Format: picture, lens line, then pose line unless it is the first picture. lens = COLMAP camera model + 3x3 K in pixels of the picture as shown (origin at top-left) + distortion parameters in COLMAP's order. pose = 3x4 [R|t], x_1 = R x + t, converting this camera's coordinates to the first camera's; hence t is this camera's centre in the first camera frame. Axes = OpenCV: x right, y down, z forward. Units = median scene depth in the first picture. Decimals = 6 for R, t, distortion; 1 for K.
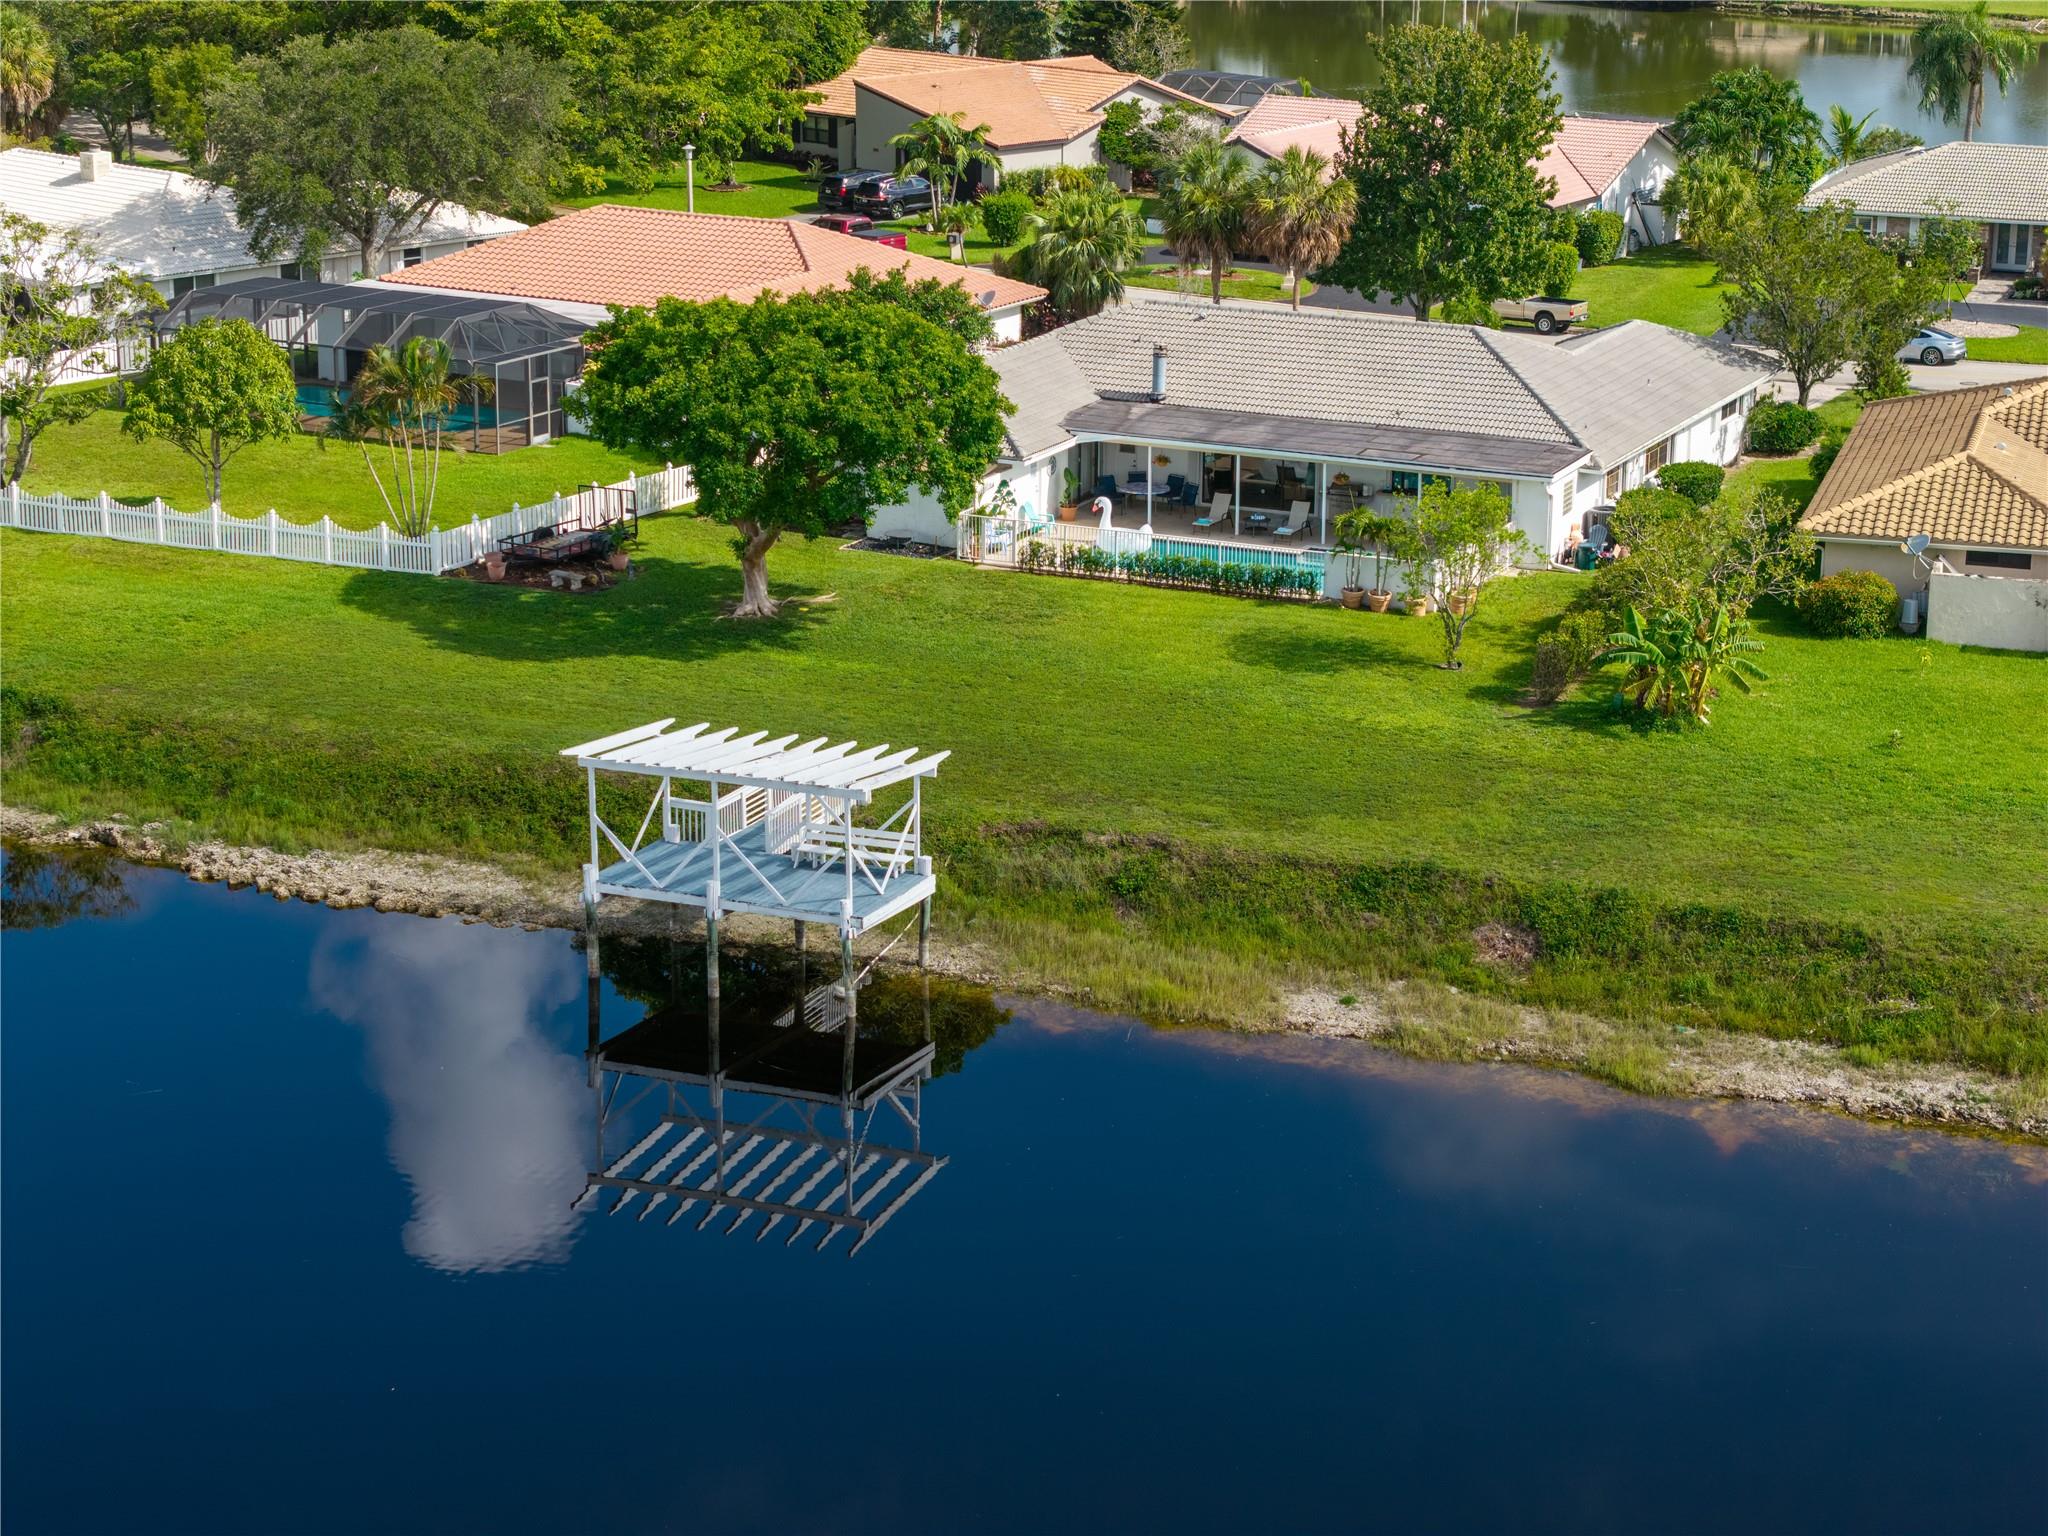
lens RADIAL K [[4180.9, 0, 1022.8], [0, 4180.9, 766.7], [0, 0, 1]] dist [-0.003196, 0.000000]
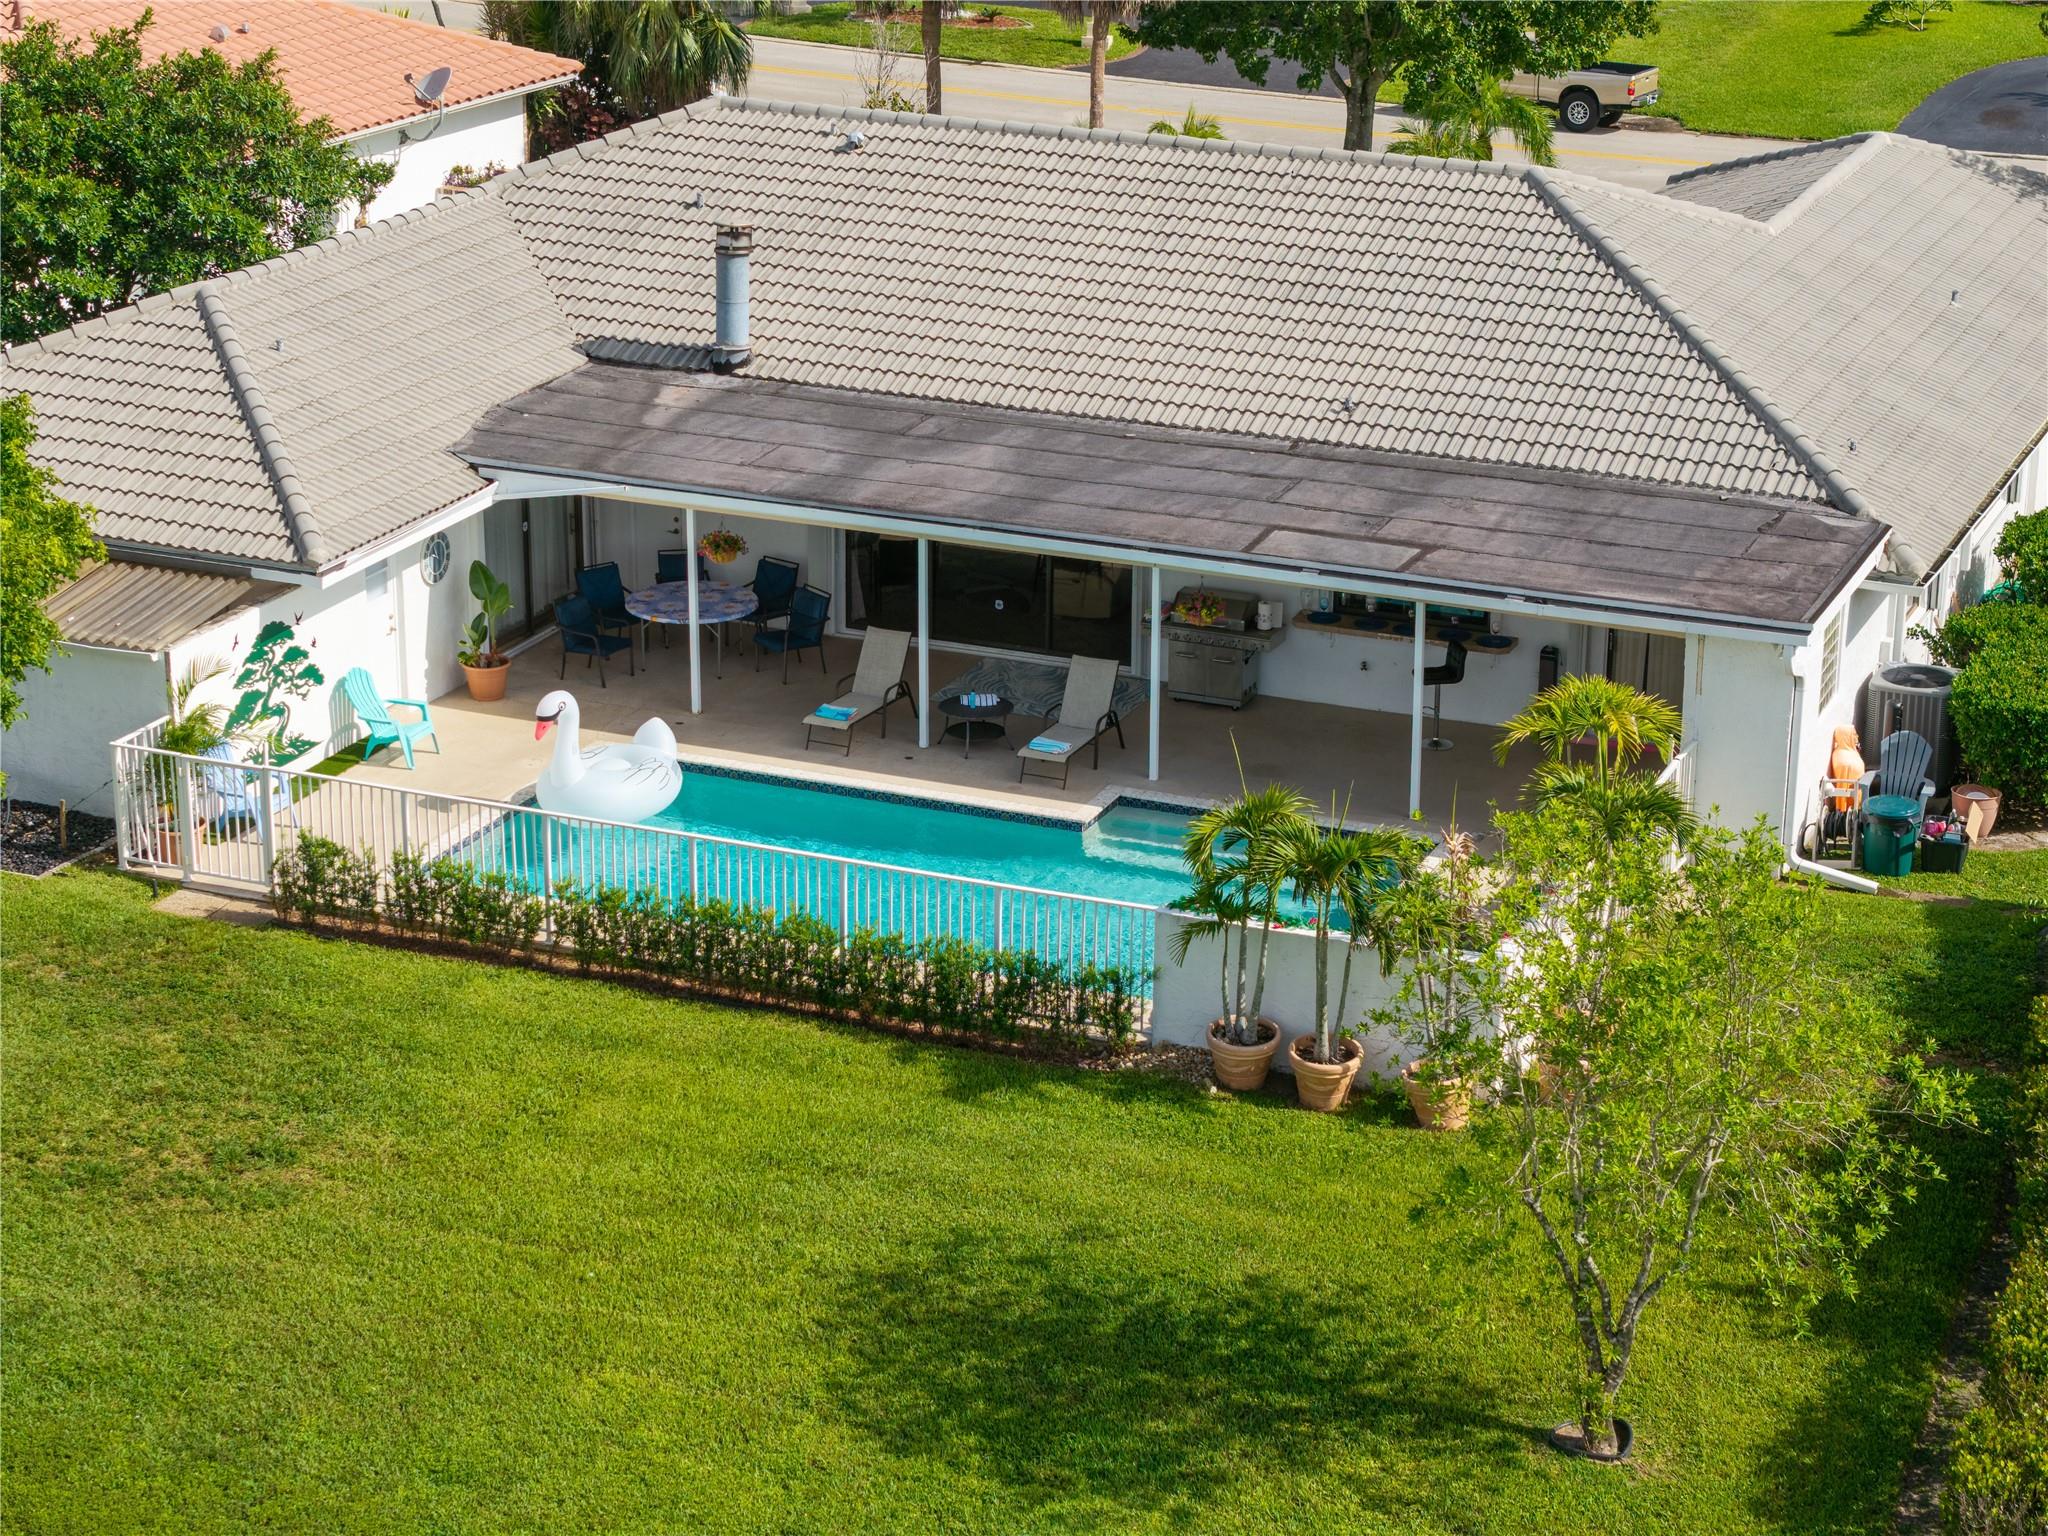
lens RADIAL K [[4180.9, 0, 1039.6], [0, 4180.9, 758.7], [0, 0, 1]] dist [-0.003196, 0.000000]
pose [[0.999127, -0.015272, 0.038873, 0.046581], [0.012782, 0.997899, 0.063511, -0.077366], [-0.039761, -0.062958, 0.997224, 0.621521]]
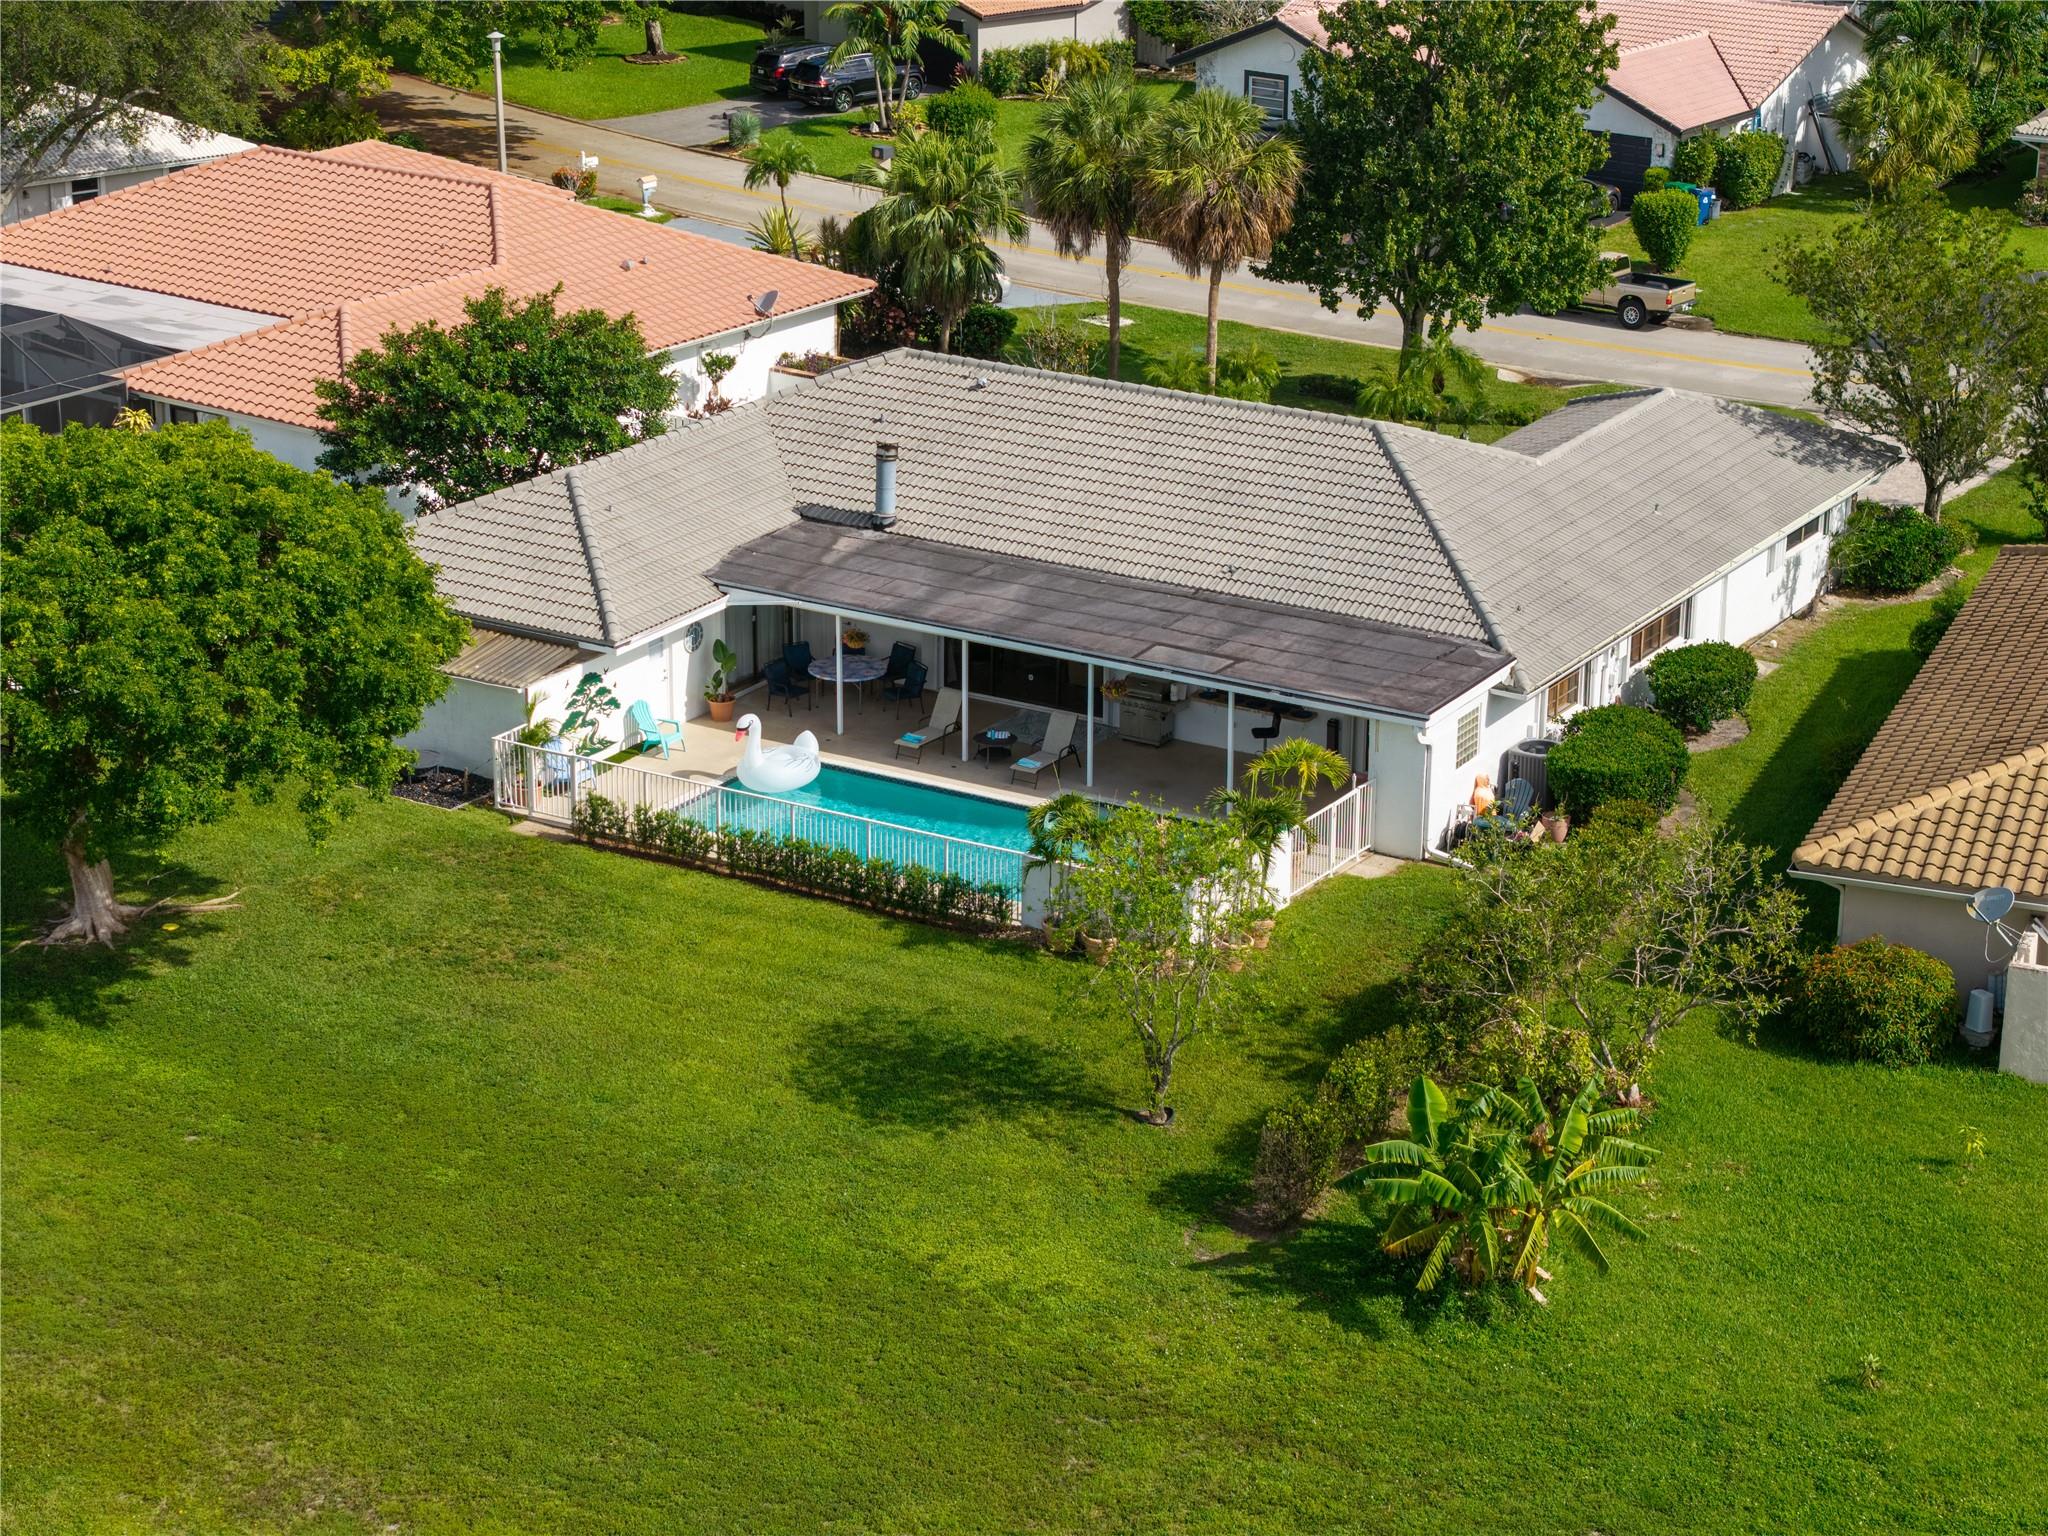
lens RADIAL K [[4180.9, 0, 1013.3], [0, 4180.9, 777.0], [0, 0, 1]] dist [-0.003196, 0.000000]
pose [[0.994969, 0.032135, -0.094885, 0.118292], [-0.025718, 0.997348, 0.068088, -0.095872], [0.096822, -0.065305, 0.993157, 0.363015]]
